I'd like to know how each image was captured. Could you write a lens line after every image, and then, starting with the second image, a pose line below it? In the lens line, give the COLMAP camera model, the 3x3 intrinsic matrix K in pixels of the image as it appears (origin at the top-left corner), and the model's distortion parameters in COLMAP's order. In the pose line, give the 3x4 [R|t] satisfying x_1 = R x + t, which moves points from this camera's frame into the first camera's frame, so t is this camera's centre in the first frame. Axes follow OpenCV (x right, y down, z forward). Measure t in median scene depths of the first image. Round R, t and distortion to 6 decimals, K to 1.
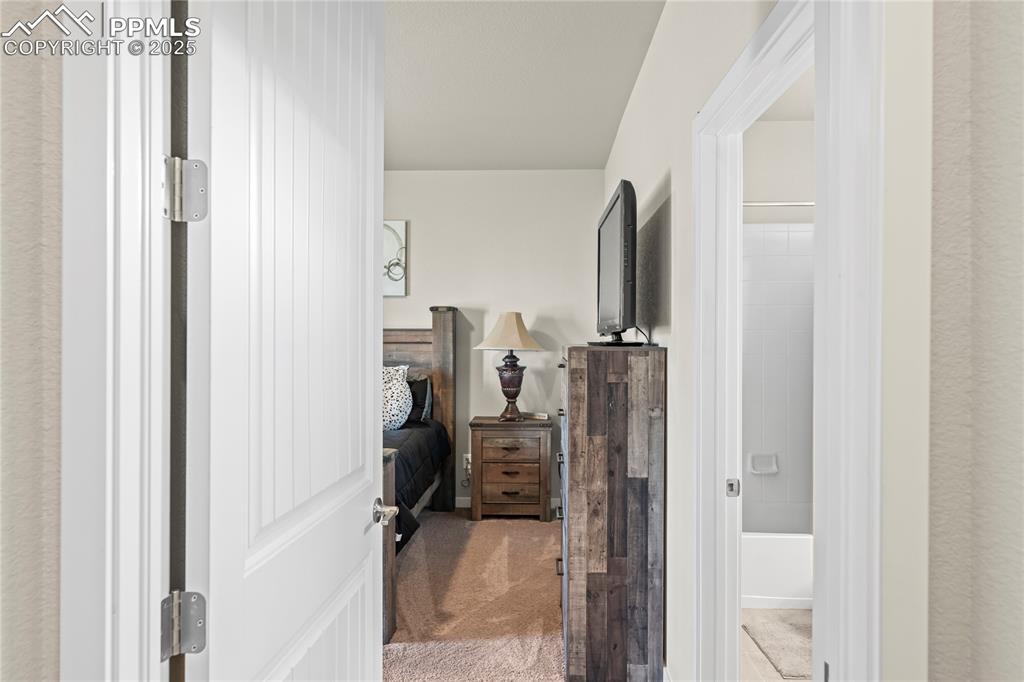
lens RADIAL K [[709.0, 0, 512.0], [0, 709.0, 341.0], [0, 0, 1]] dist [0.000160, -0.000008]
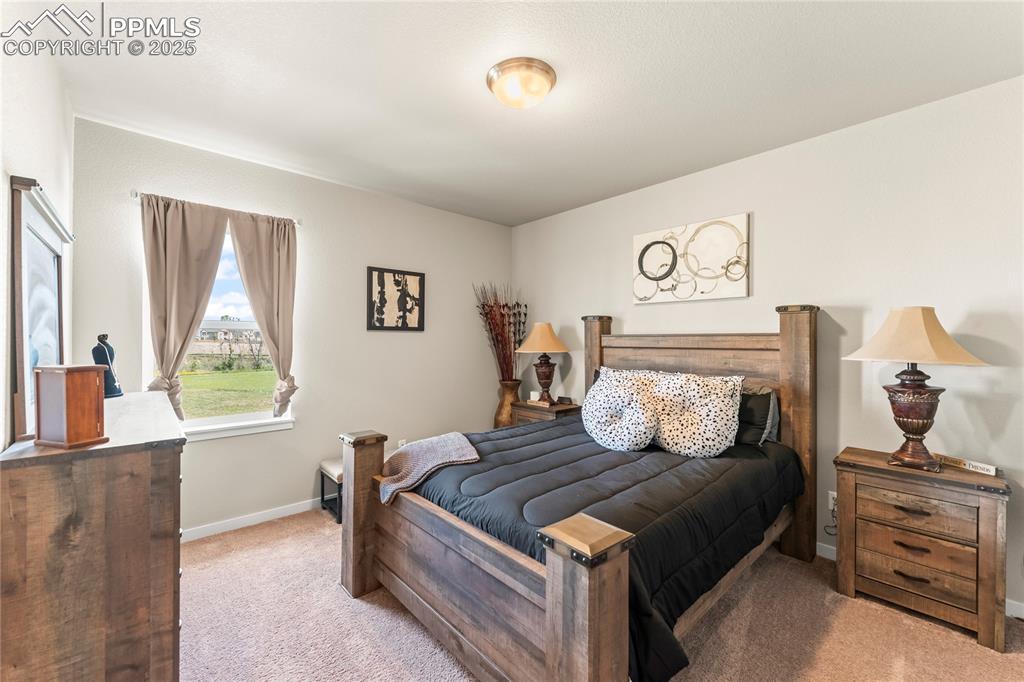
lens RADIAL K [[407.6, 0, 508.5], [0, 407.6, 340.1], [0, 0, 1]] dist [-0.002286, 0.000197]
pose [[0.702505, -0.000516, -0.711678, 0.003880], [-0.007019, 0.999946, -0.007653, -0.003195], [0.711644, 0.010371, 0.702464, 0.446873]]
